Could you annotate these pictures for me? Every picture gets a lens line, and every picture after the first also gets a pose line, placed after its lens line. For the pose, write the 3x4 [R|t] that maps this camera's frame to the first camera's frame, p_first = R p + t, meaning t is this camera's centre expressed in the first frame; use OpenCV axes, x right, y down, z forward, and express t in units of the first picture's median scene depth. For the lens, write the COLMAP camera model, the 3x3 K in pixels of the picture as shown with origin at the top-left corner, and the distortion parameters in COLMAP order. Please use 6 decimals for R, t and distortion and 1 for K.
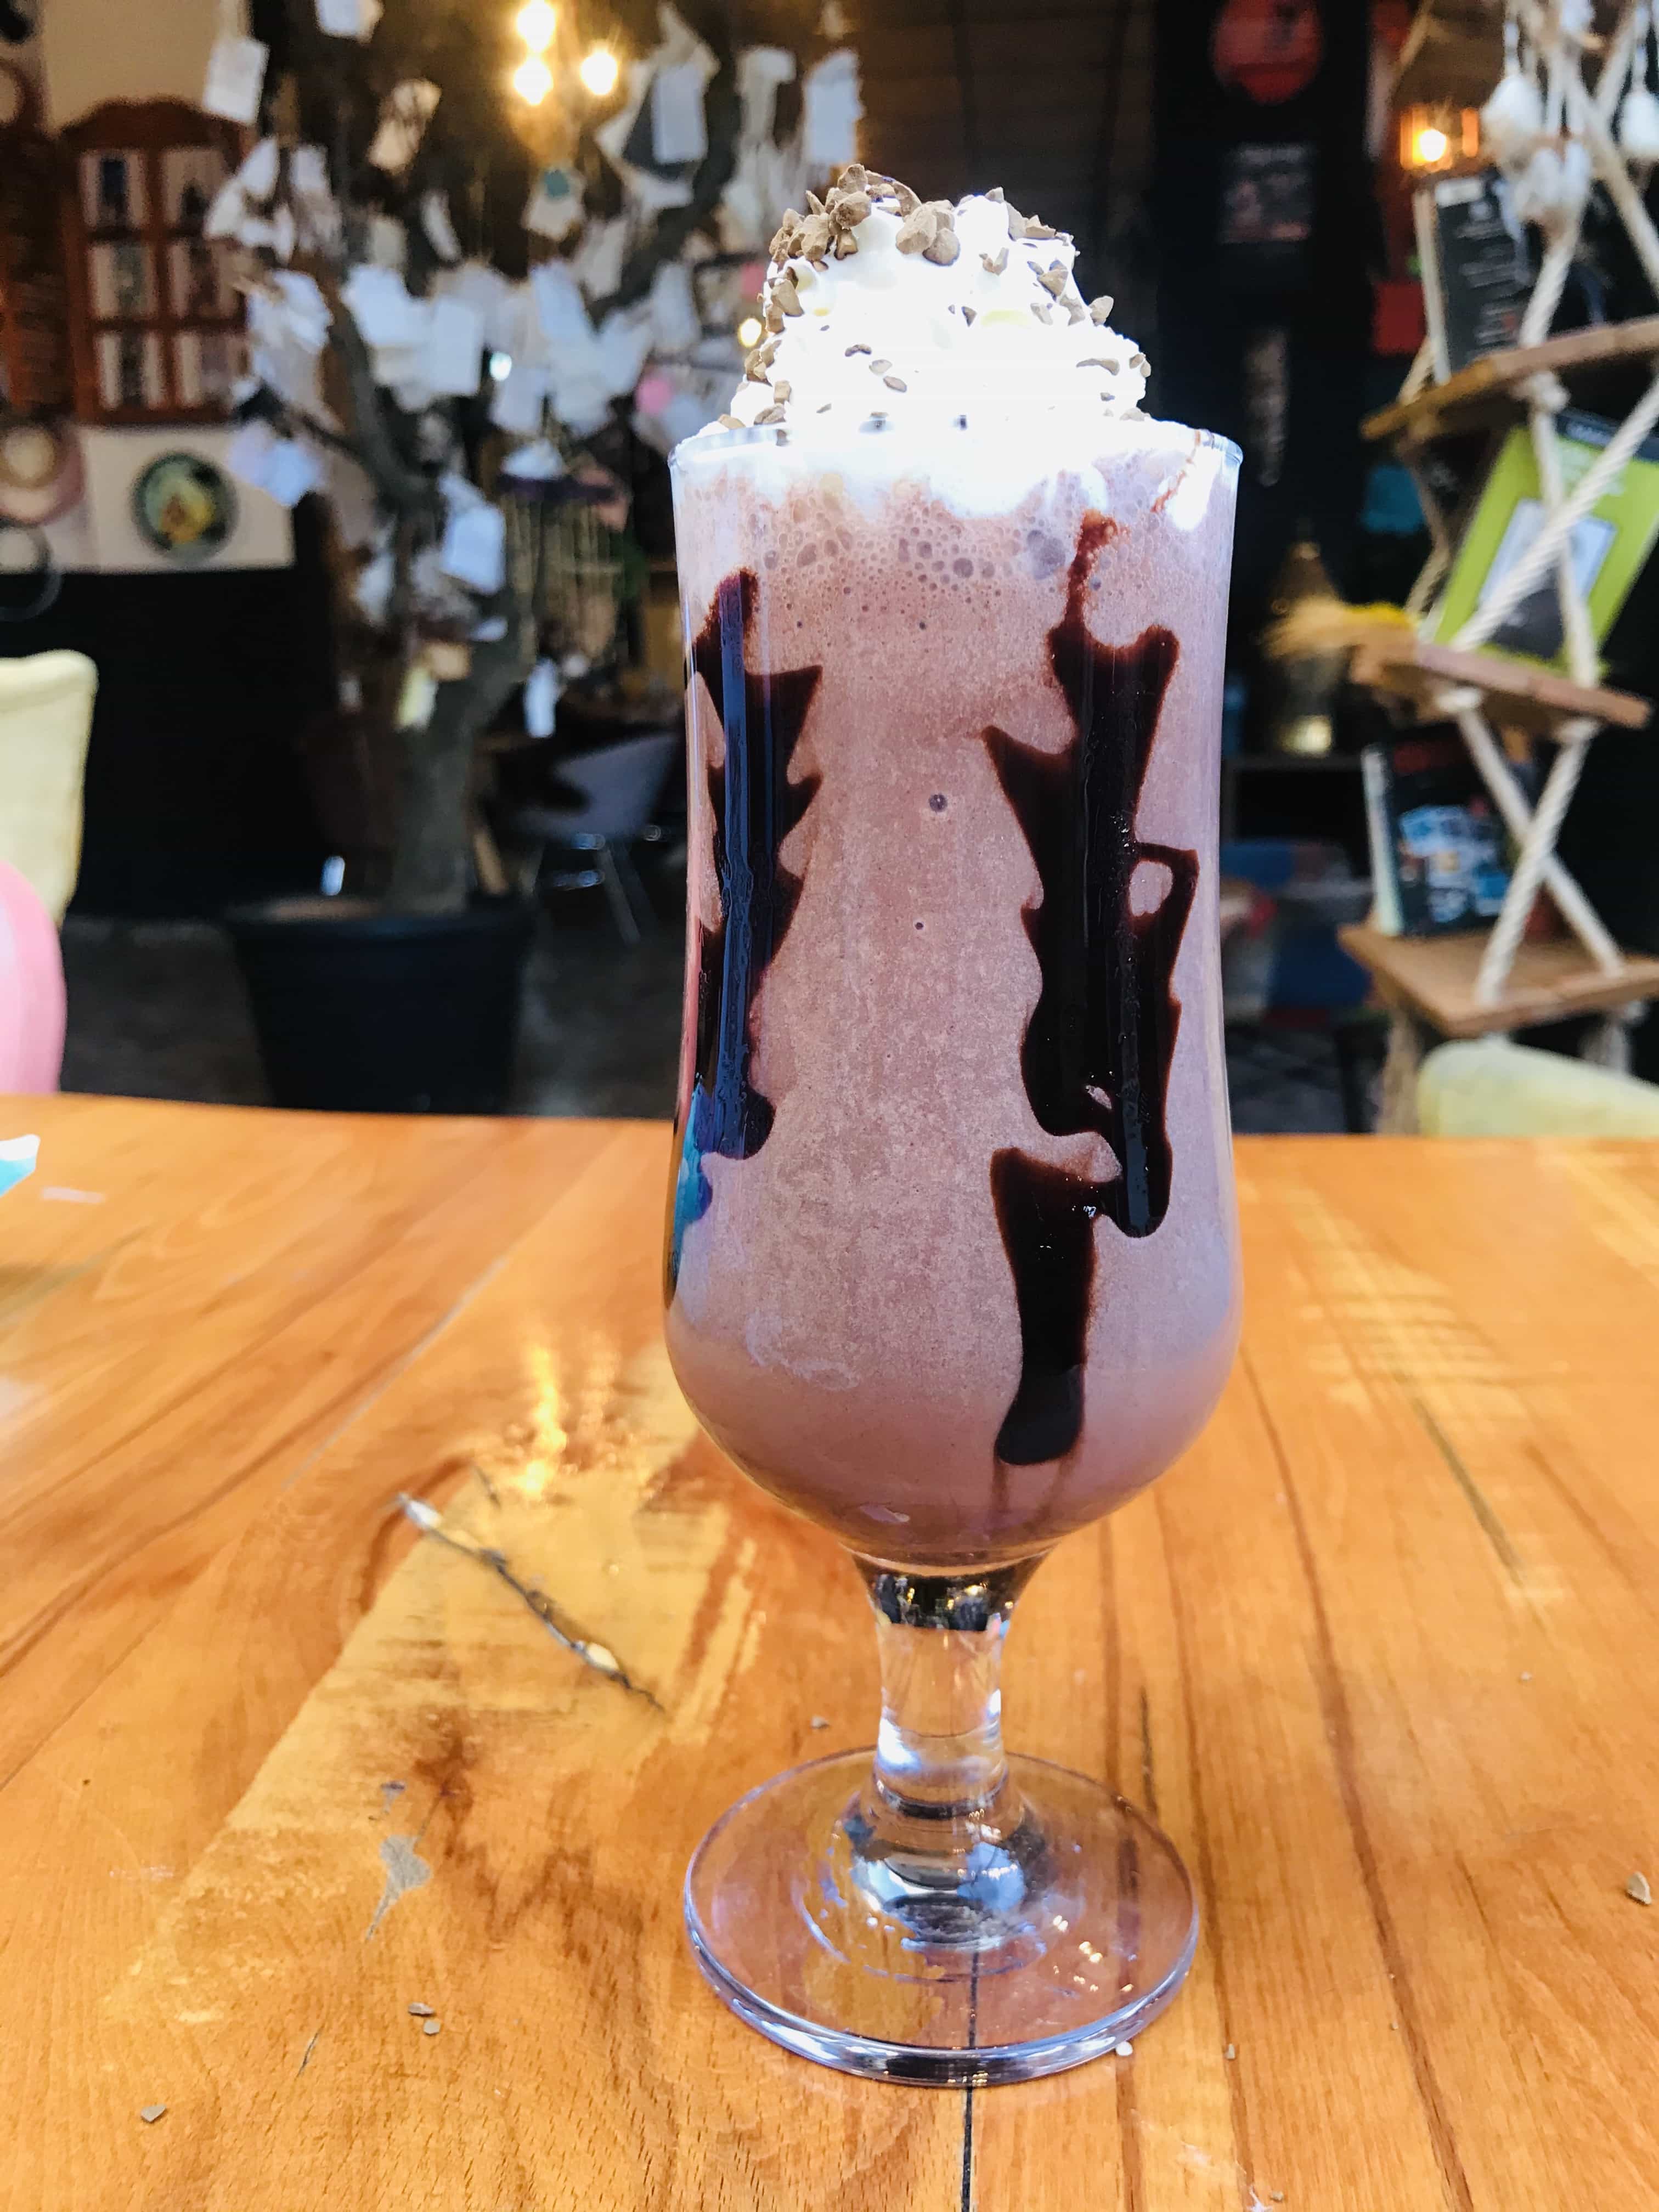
lens RADIAL K [[1862.2, 0, 847.0], [0, 1862.2, 1073.5], [0, 0, 1]] dist [-0.018652, 0.028427]
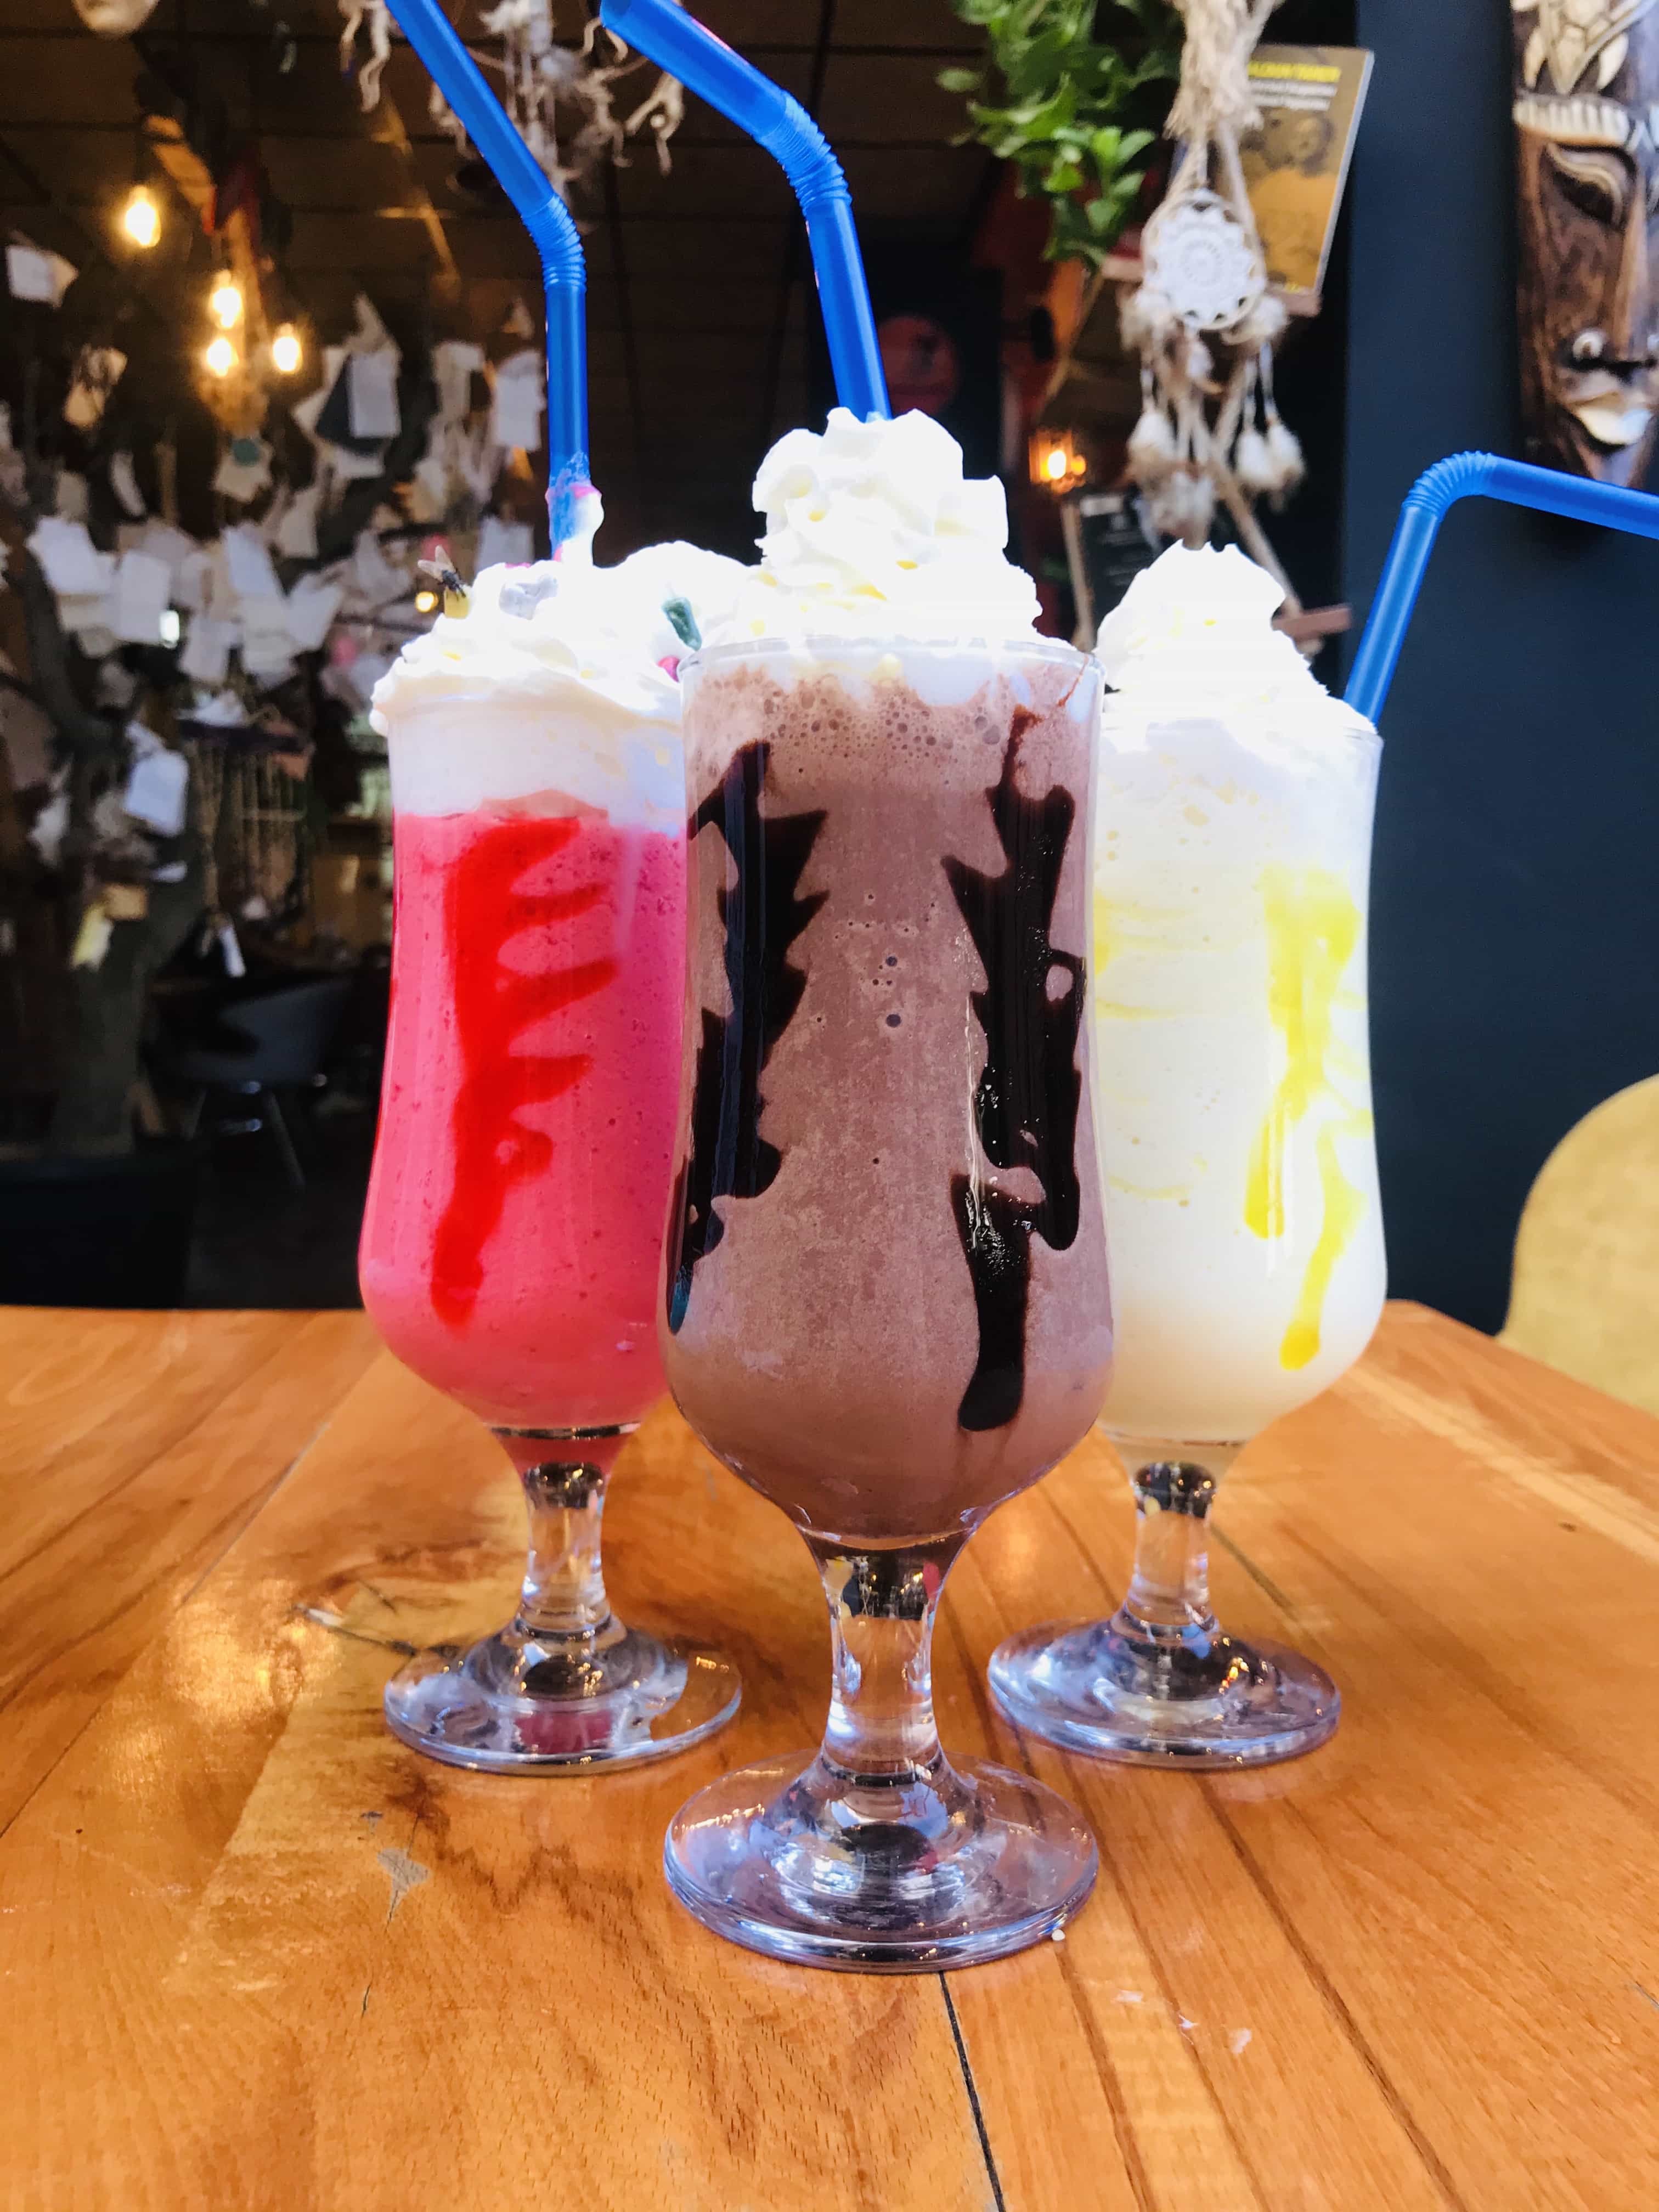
lens RADIAL K [[1847.4, 0, 842.4], [0, 1847.4, 1084.5], [0, 0, 1]] dist [0.001710, 0.001970]
pose [[0.983993, -0.001363, 0.178199, -0.152271], [0.024313, 0.991647, -0.126668, 0.091057], [-0.176538, 0.128973, 0.975807, -0.169949]]
